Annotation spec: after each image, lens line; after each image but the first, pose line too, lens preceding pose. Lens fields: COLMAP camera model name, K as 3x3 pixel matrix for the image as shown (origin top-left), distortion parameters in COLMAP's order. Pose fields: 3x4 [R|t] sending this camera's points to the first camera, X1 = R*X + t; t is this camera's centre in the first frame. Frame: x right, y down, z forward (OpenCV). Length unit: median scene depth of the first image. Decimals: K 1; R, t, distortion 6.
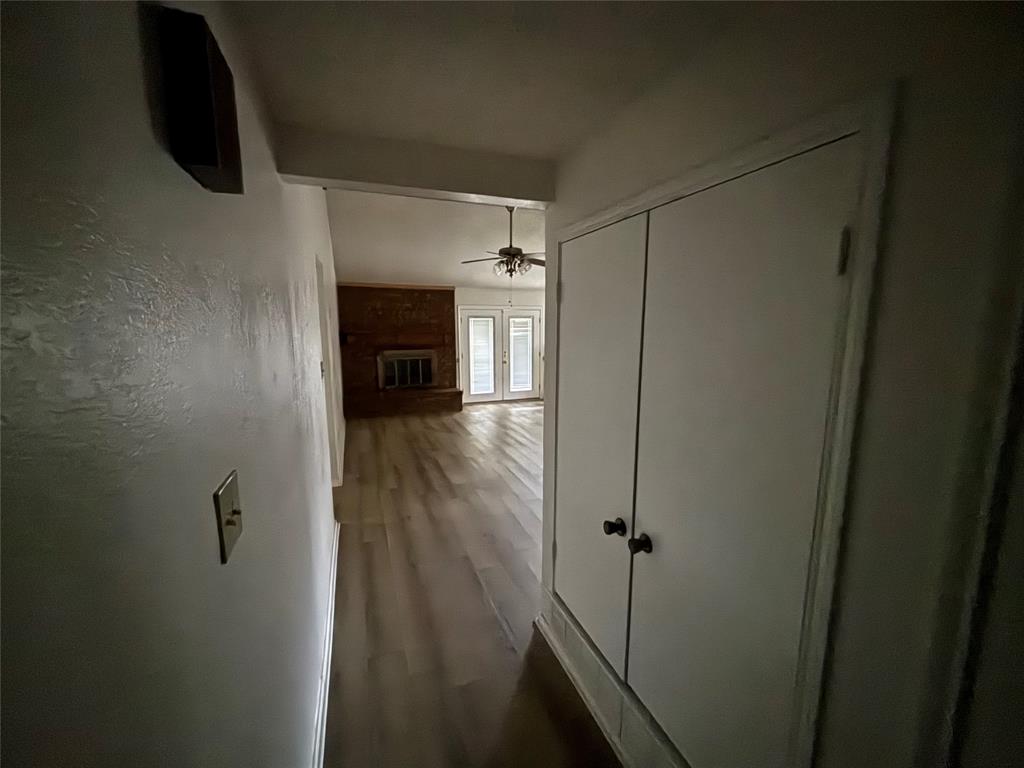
lens RADIAL K [[417.1, 0, 512.0], [0, 417.1, 384.0], [0, 0, 1]] dist [-0.001388, -0.000121]
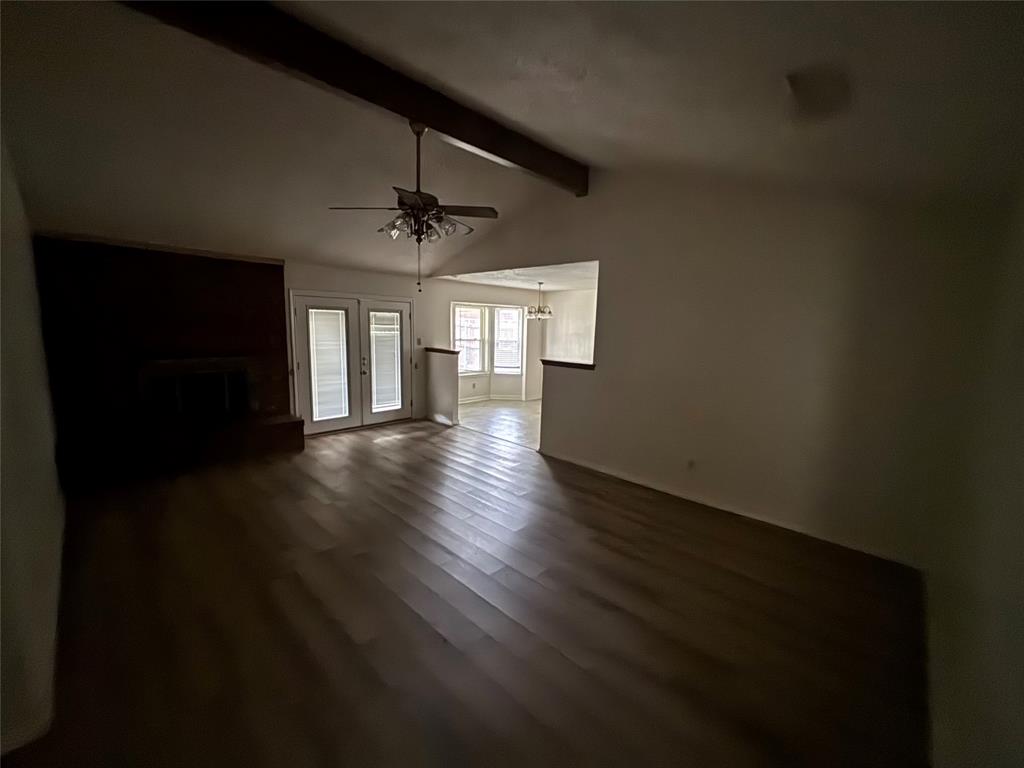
lens RADIAL K [[417.1, 0, 512.0], [0, 417.1, 384.0], [0, 0, 1]] dist [-0.001388, -0.000121]
pose [[0.907808, -0.038241, 0.417640, -0.087790], [0.035668, 0.999266, 0.013968, -0.034491], [-0.417867, 0.002216, 0.908505, 0.246206]]
